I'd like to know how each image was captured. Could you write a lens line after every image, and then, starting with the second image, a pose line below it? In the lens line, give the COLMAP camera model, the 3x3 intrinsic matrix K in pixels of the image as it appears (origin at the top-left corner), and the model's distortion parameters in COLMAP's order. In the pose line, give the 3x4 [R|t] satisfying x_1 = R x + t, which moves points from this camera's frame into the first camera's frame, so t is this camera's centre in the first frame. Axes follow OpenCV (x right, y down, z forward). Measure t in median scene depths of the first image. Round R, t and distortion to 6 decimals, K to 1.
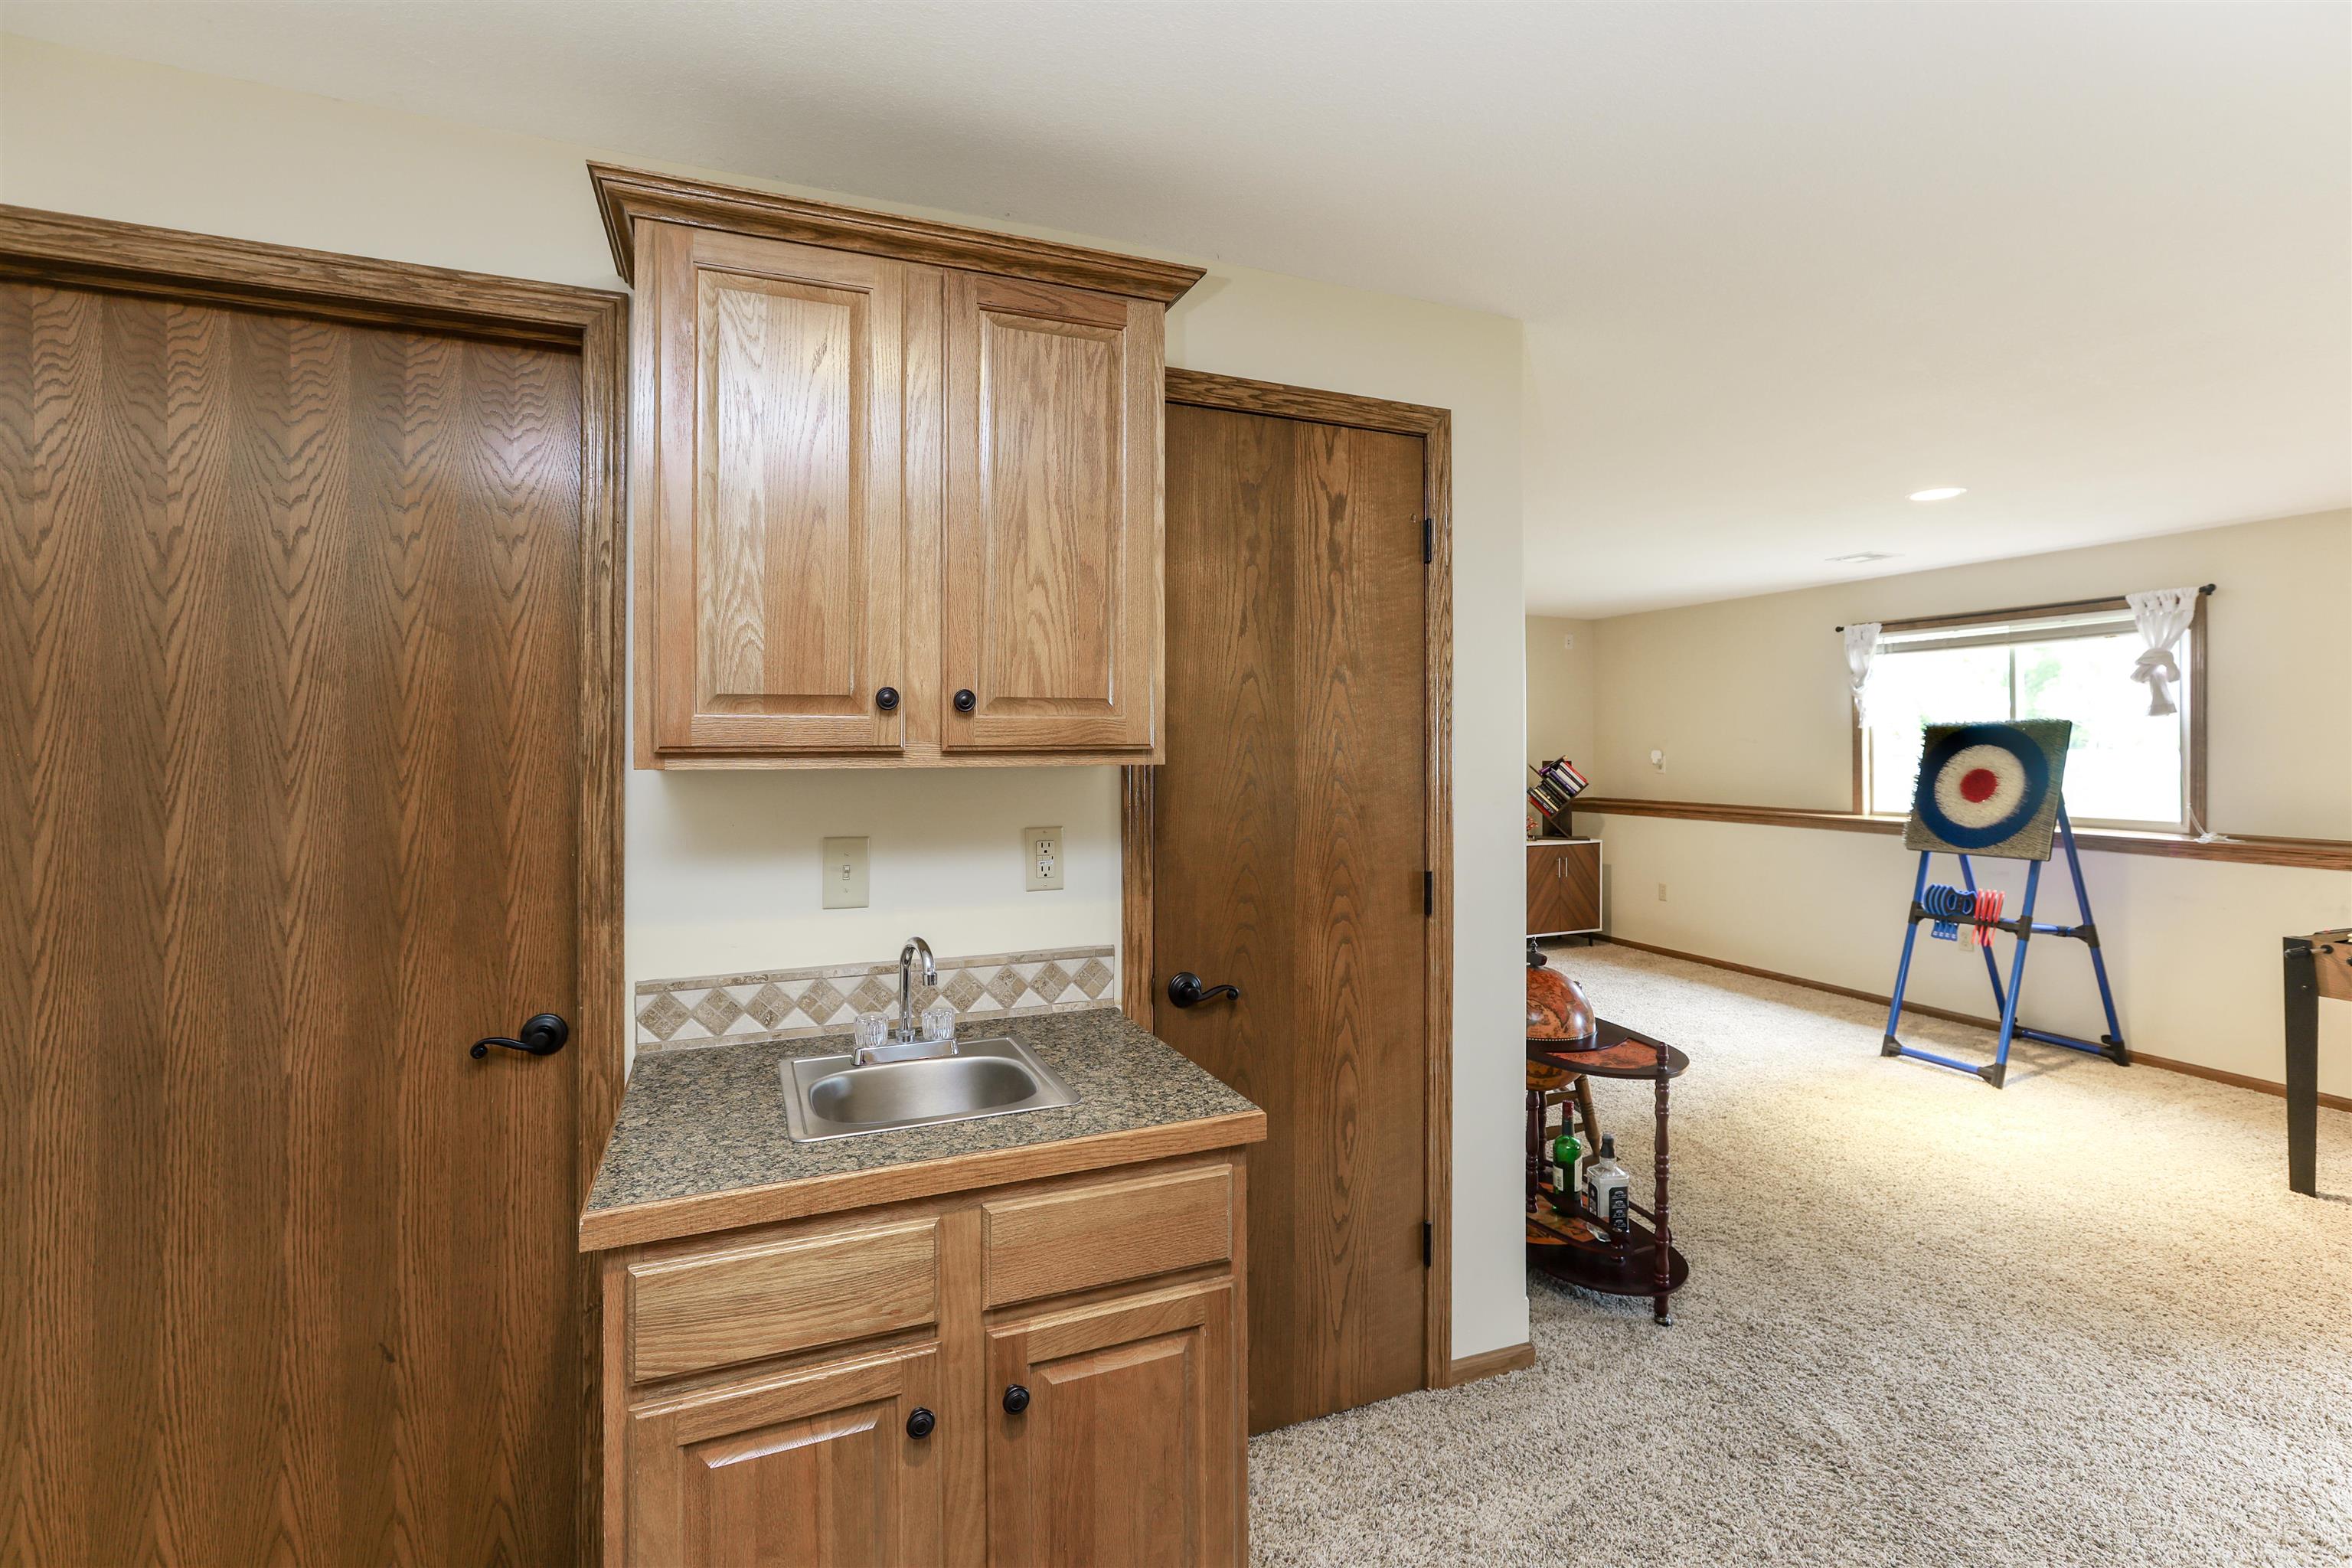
lens RADIAL K [[1079.5, 0, 1186.8], [0, 1079.5, 734.6], [0, 0, 1]] dist [-0.044523, 0.042716]
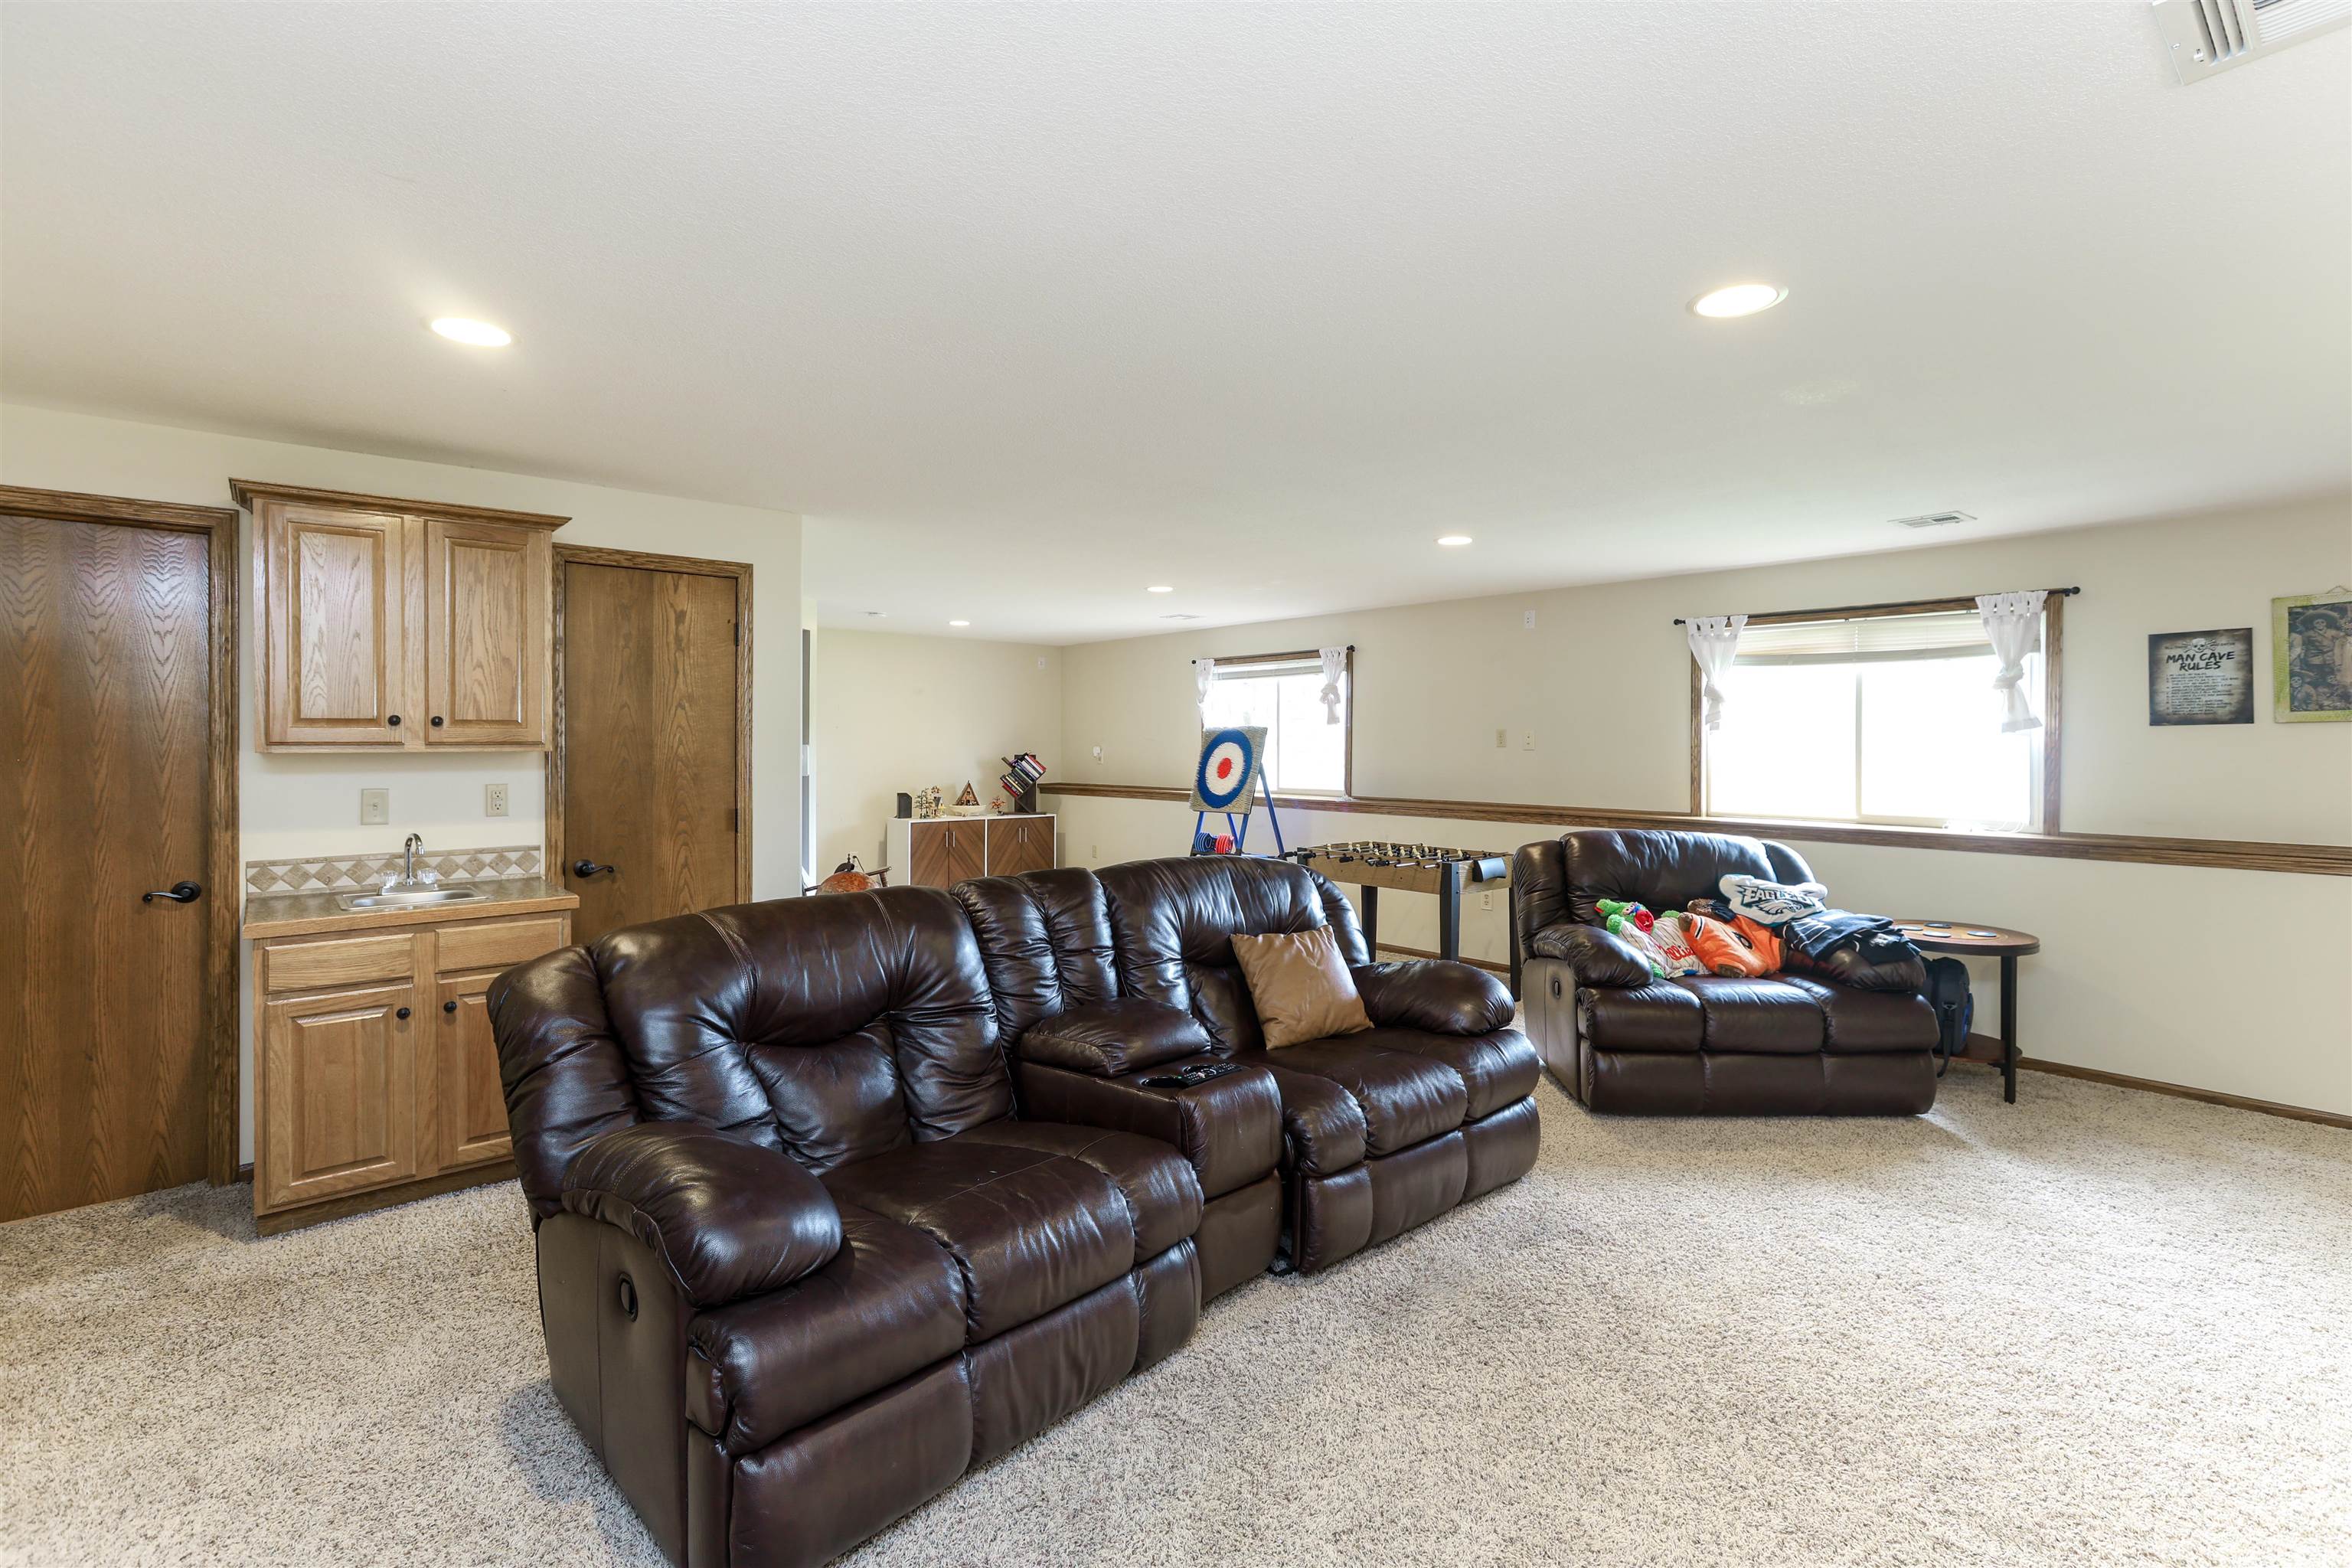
lens RADIAL K [[1091.6, 0, 1155.1], [0, 1091.6, 744.2], [0, 0, 1]] dist [-0.000666, 0.016773]
pose [[0.958410, 0.001344, 0.285393, 0.432969], [-0.004537, 0.999934, 0.010528, -0.011404], [-0.285360, -0.011385, 0.958353, -1.202015]]
